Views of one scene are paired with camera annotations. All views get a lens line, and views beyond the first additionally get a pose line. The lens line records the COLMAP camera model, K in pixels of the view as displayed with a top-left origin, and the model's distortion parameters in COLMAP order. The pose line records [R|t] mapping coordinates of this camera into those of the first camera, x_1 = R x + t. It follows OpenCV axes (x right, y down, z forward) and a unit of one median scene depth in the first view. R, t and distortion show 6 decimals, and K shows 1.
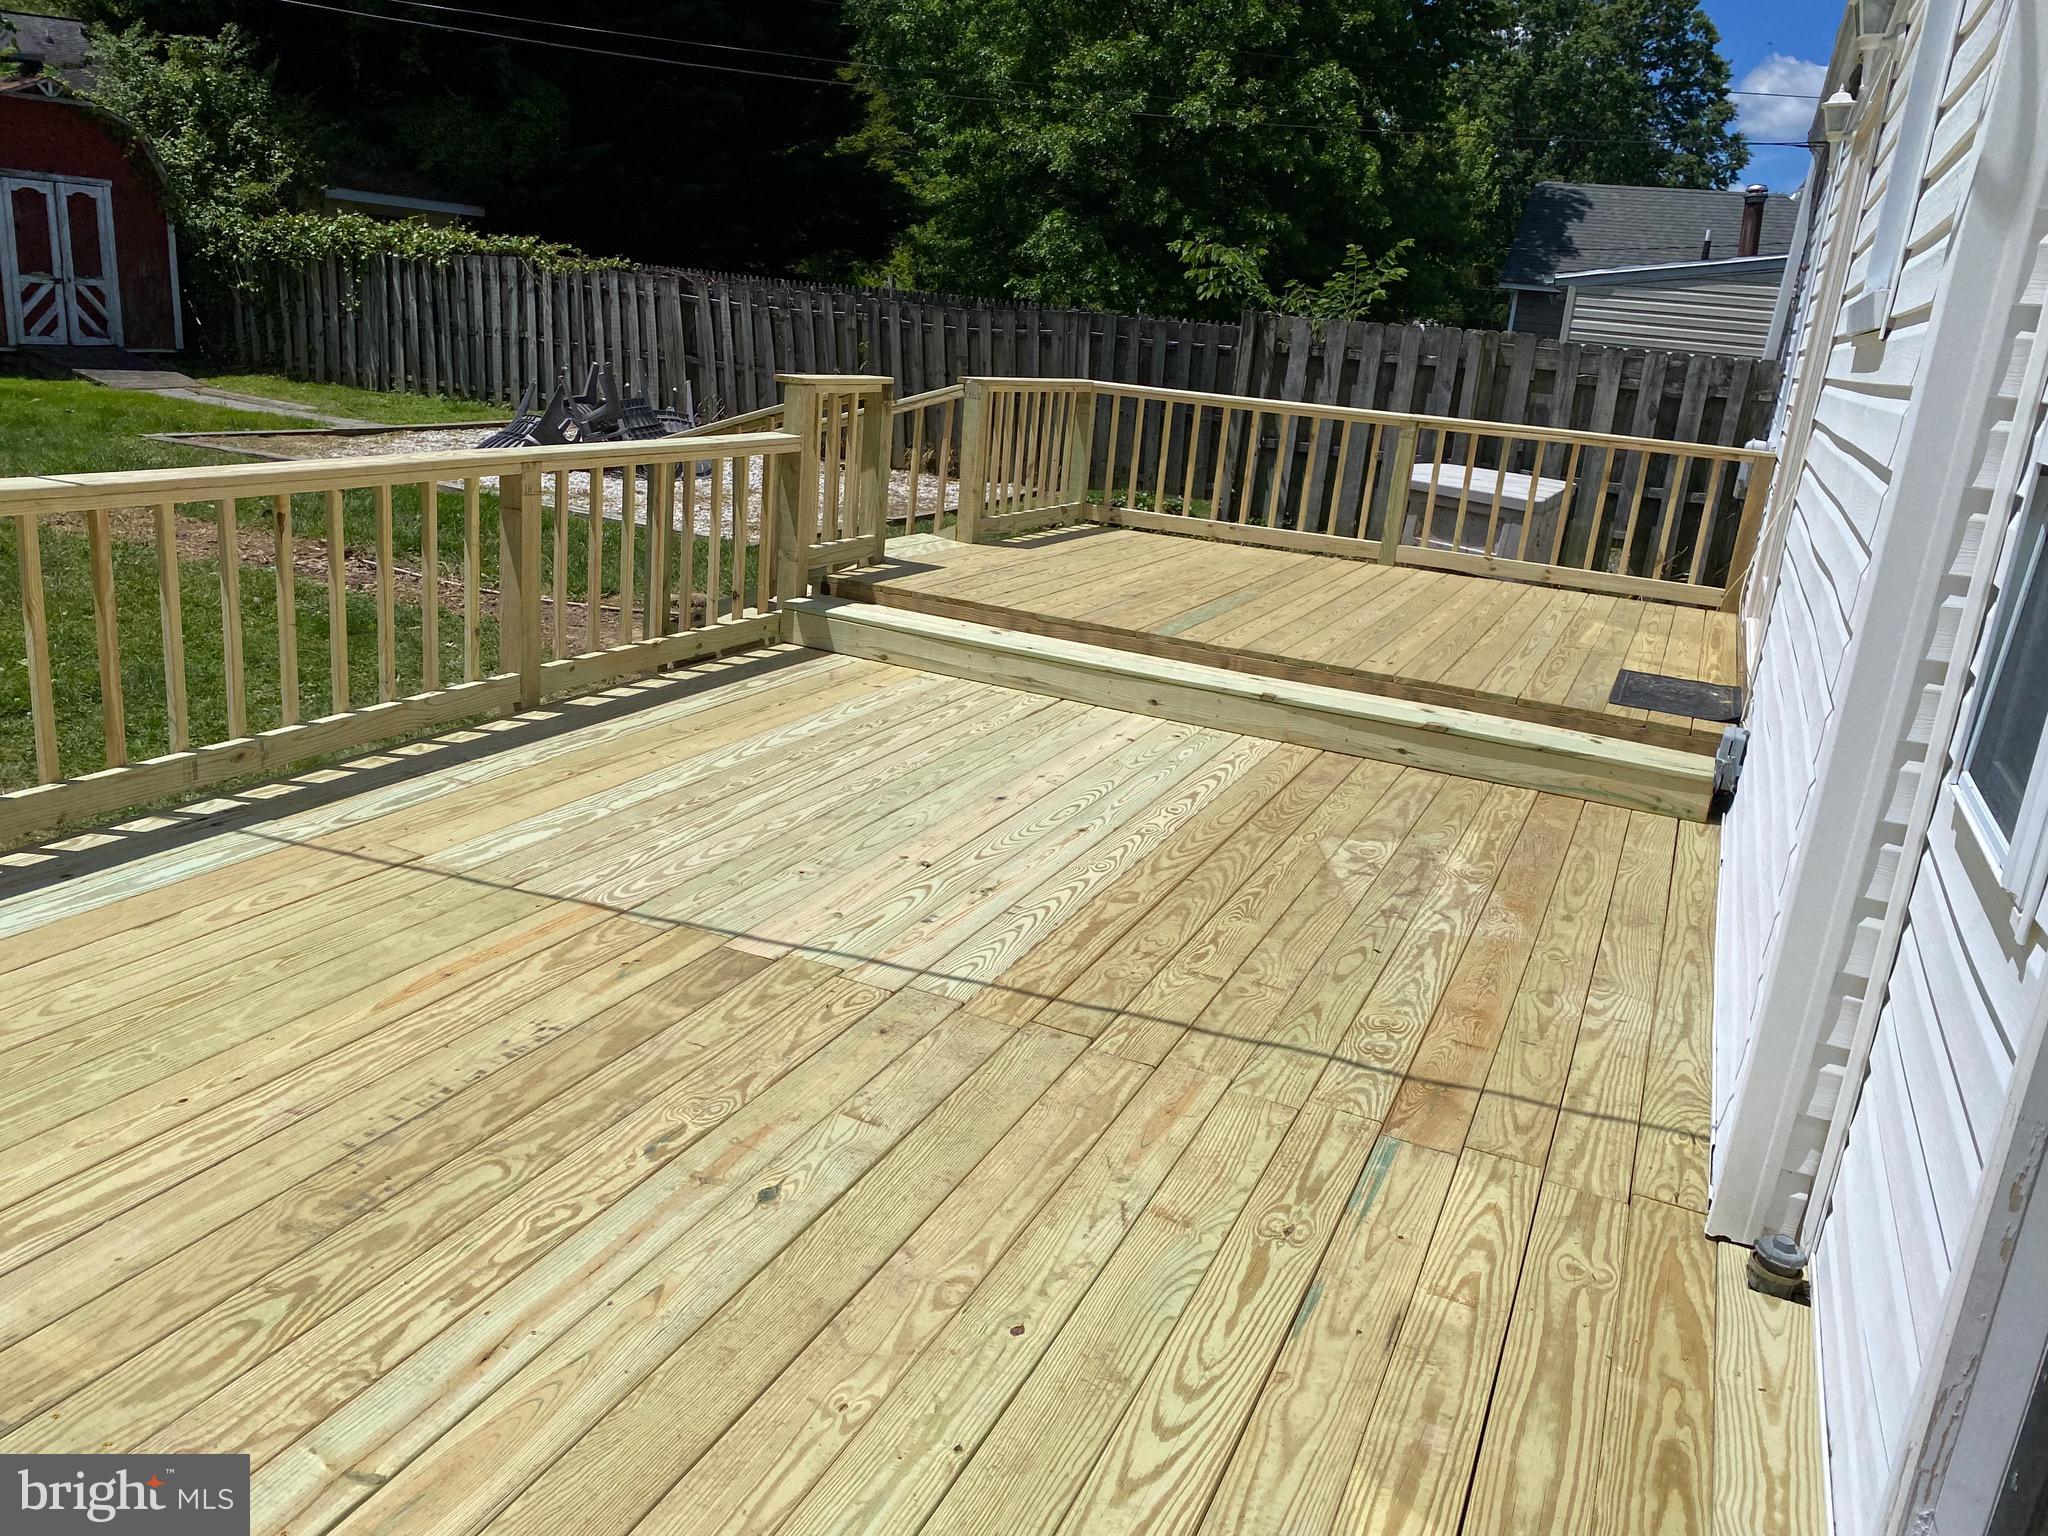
lens RADIAL K [[1547.0, 0, 1020.3], [0, 1547.0, 776.4], [0, 0, 1]] dist [0.113860, -0.012354]
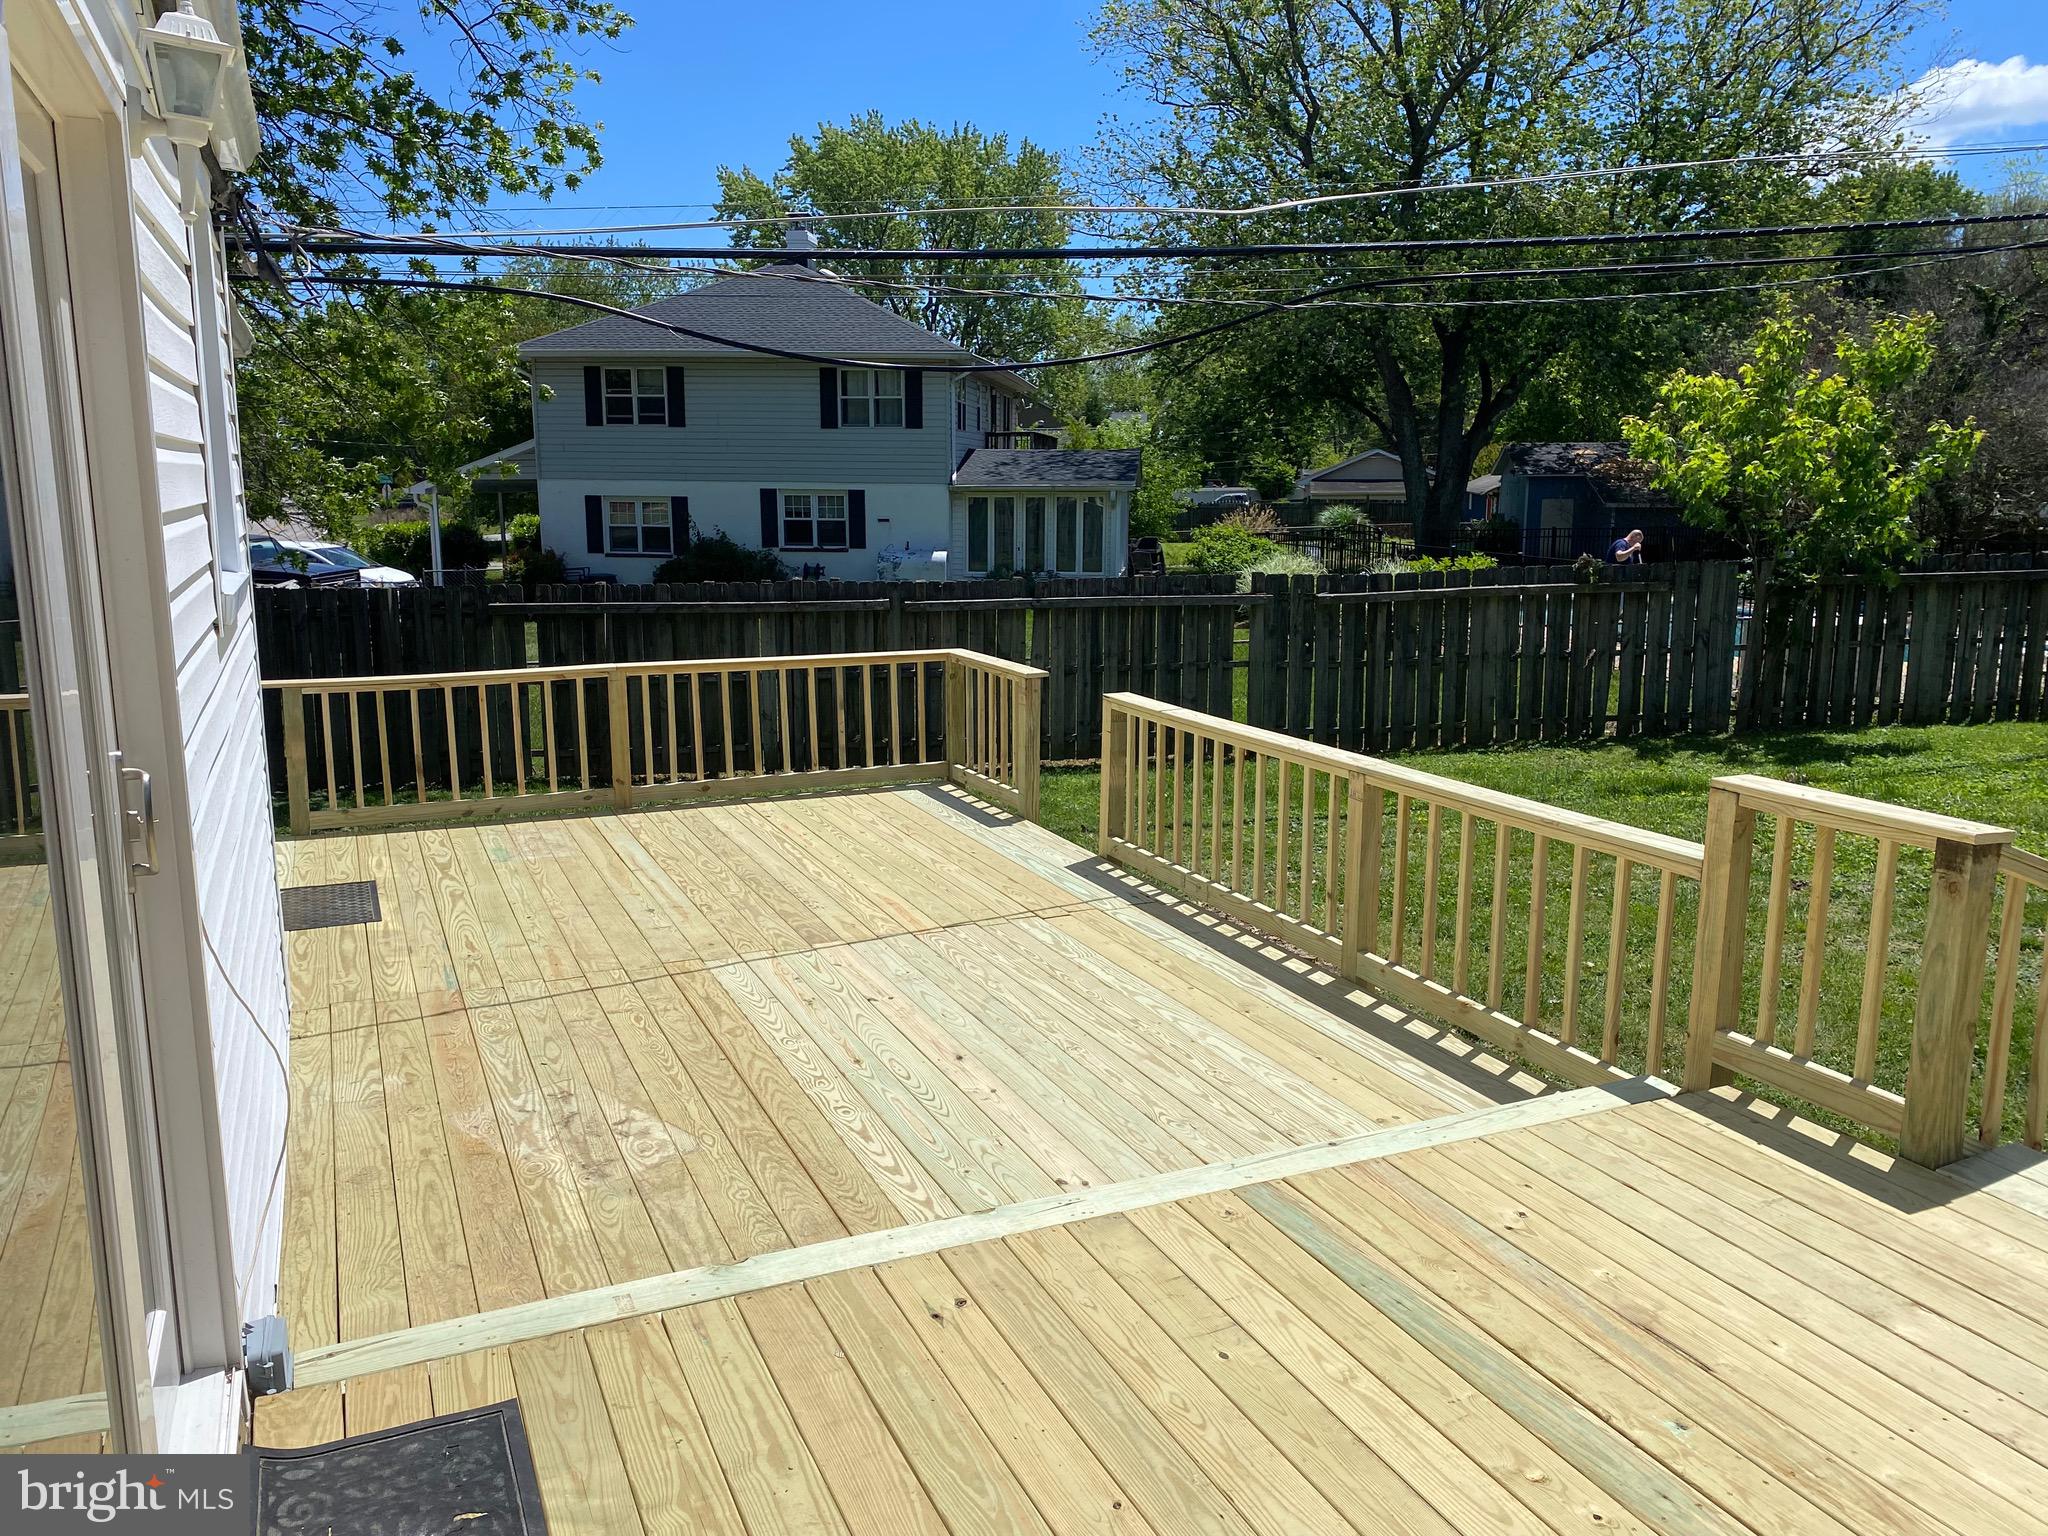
lens RADIAL K [[1547.0, 0, 1024.4], [0, 1547.0, 755.2], [0, 0, 1]] dist [0.113860, -0.012354]
pose [[-0.664864, 0.048573, -0.745384, 0.913980], [-0.269783, 0.914910, 0.300261, -0.626138], [0.696544, 0.400725, -0.595186, 1.910493]]
